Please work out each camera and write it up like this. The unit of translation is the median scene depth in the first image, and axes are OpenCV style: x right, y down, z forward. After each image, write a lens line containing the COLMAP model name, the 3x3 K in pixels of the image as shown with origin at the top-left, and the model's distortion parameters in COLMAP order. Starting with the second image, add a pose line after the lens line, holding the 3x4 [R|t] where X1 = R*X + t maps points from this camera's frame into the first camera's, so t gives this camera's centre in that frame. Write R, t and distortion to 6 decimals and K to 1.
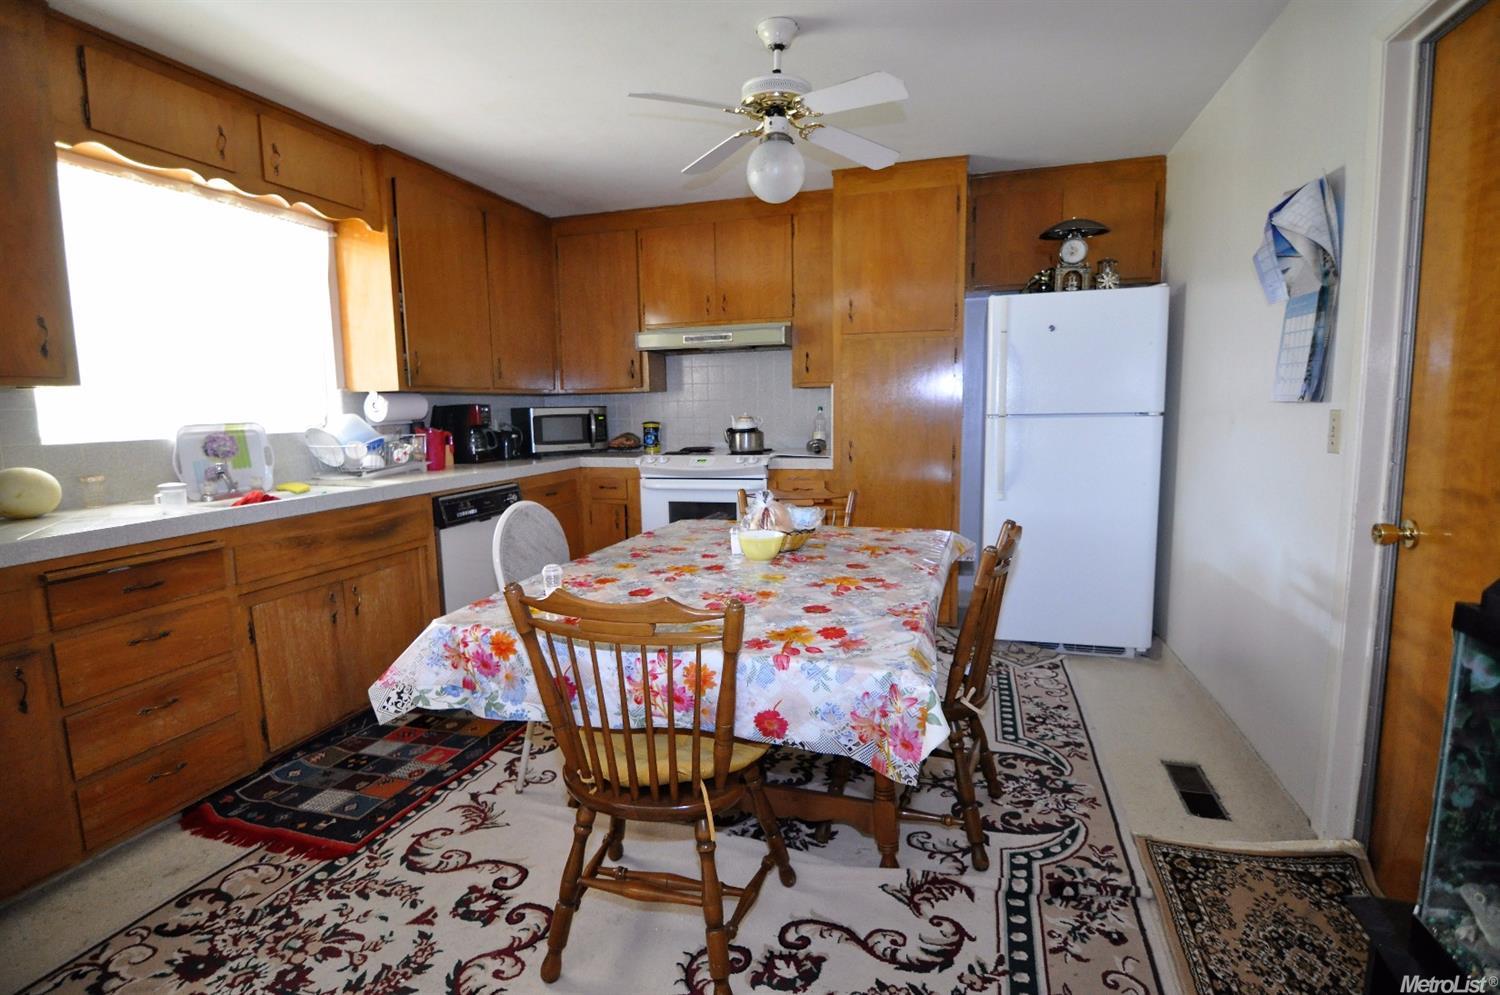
lens RADIAL K [[722.7, 0, 742.9], [0, 722.7, 499.9], [0, 0, 1]] dist [-0.003879, -0.009691]
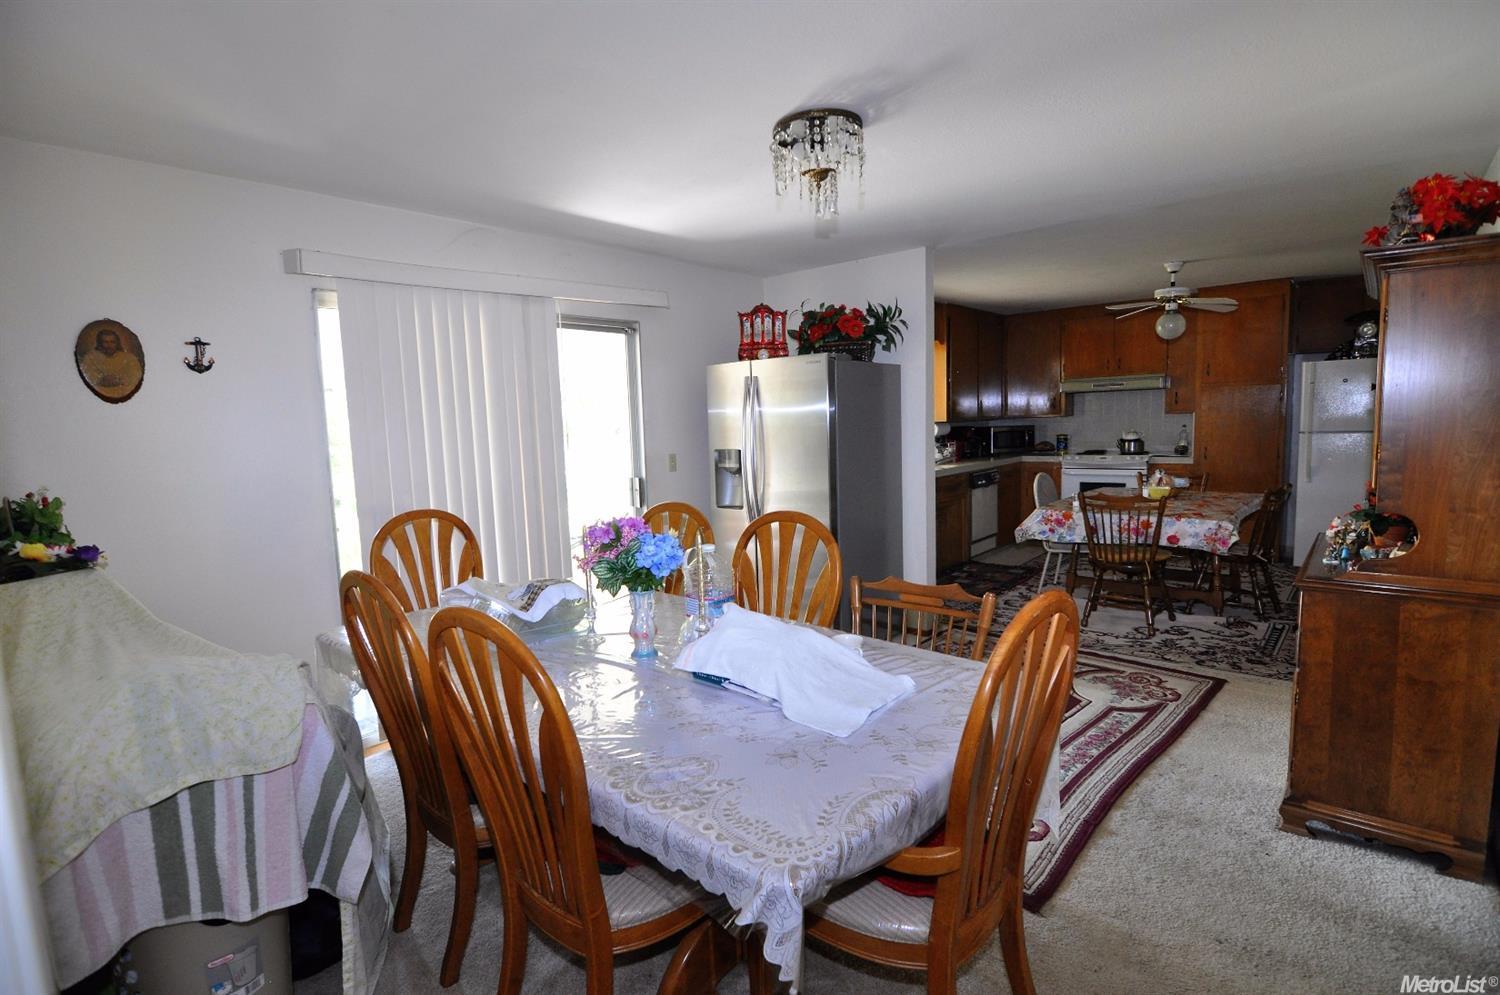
lens RADIAL K [[722.7, 0, 742.9], [0, 722.7, 499.9], [0, 0, 1]] dist [-0.003879, -0.009691]
pose [[0.912779, 0.032470, -0.407162, -0.189068], [-0.034683, 0.999396, 0.001948, 0.096828], [0.406979, 0.012344, 0.913354, -1.236854]]
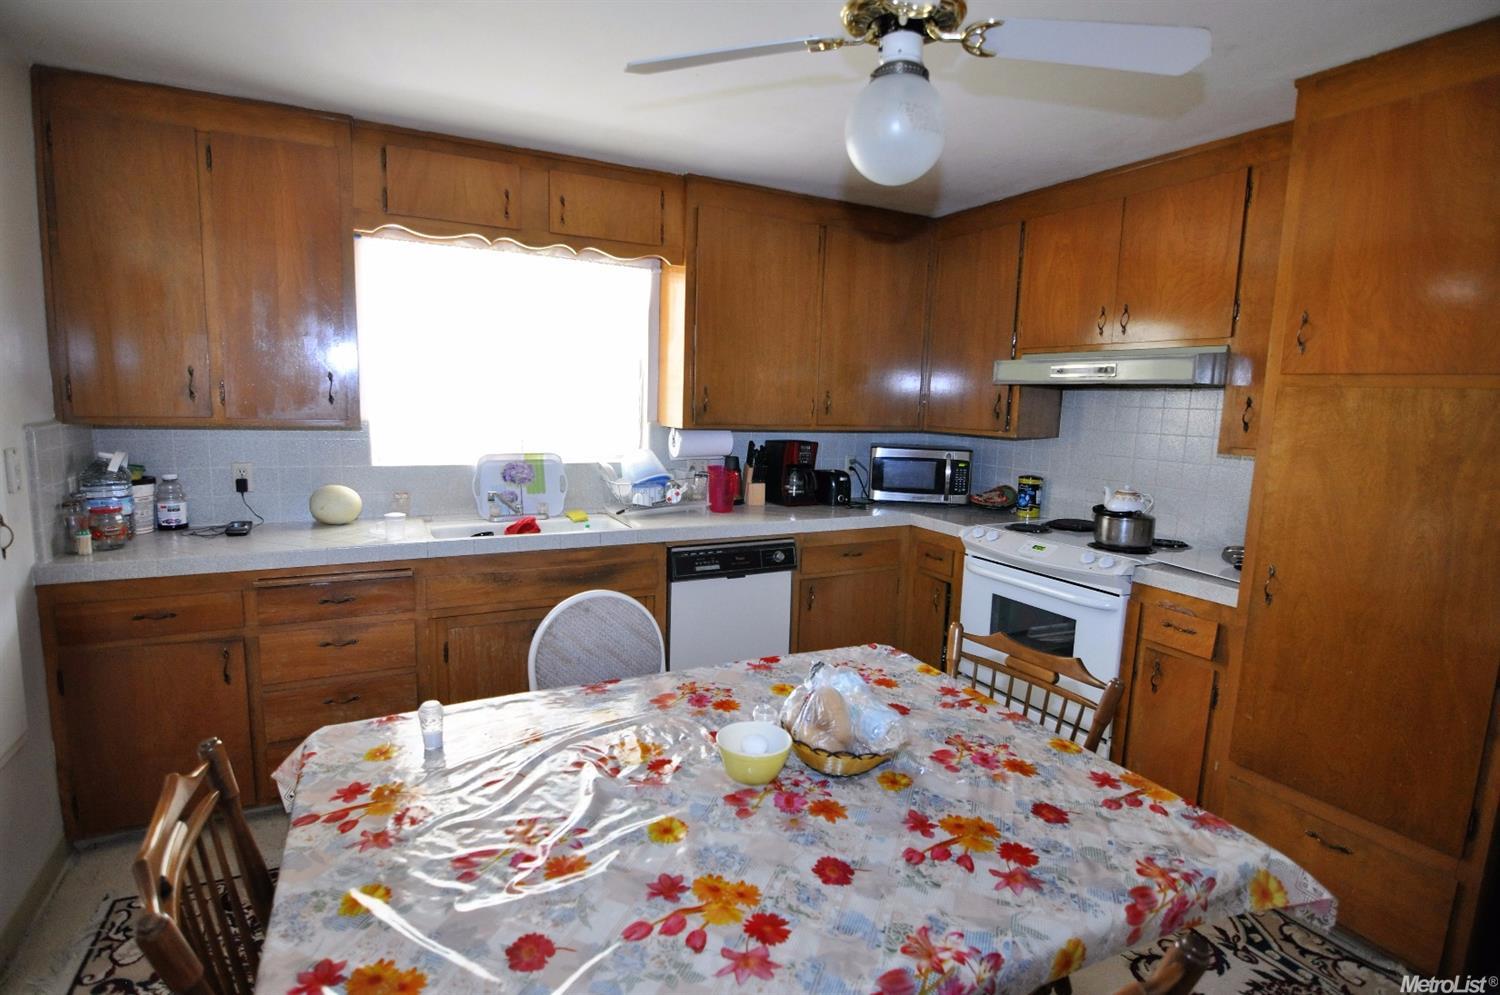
lens RADIAL K [[742.9, 0, 746.6], [0, 742.9, 501.3], [0, 0, 1]] dist [-0.014516, -0.000645]
pose [[0.700652, 0.139456, -0.699742, 0.332286], [-0.135301, 0.988888, 0.061604, -0.145195], [0.700557, 0.051513, 0.711735, 0.407031]]
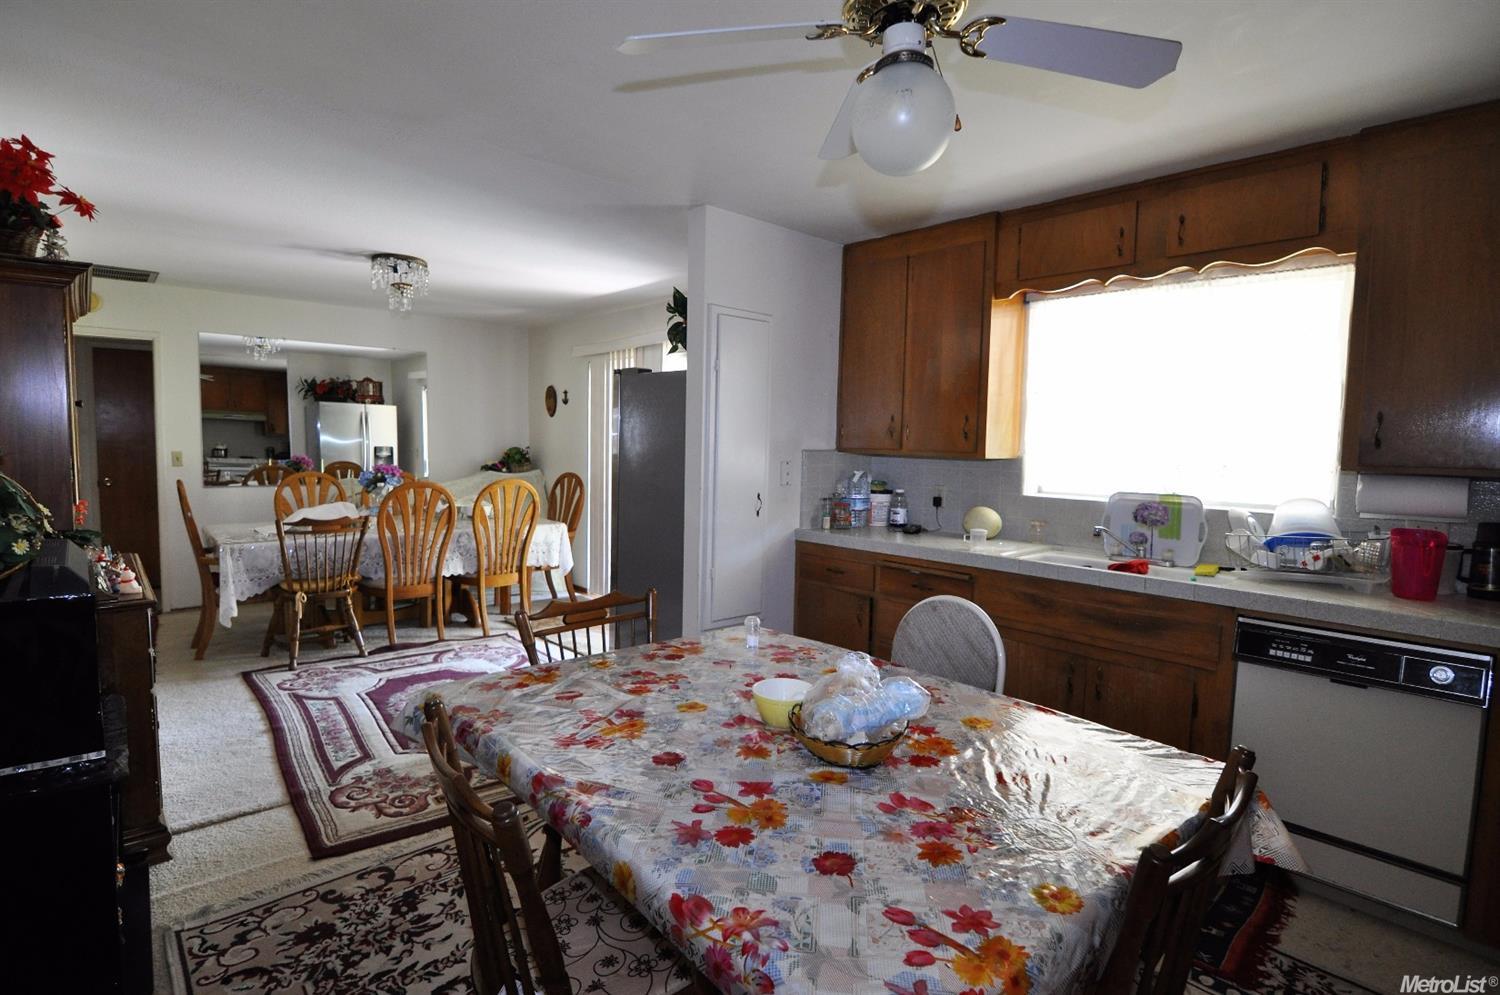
lens RADIAL K [[755.1, 0, 744.5], [0, 755.1, 498.2], [0, 0, 1]] dist [-0.015781, -0.001113]
pose [[-0.514248, 0.071089, -0.854690, 0.511324], [-0.124507, 0.979813, 0.156409, -0.189537], [0.848556, 0.186848, -0.495016, 0.993259]]
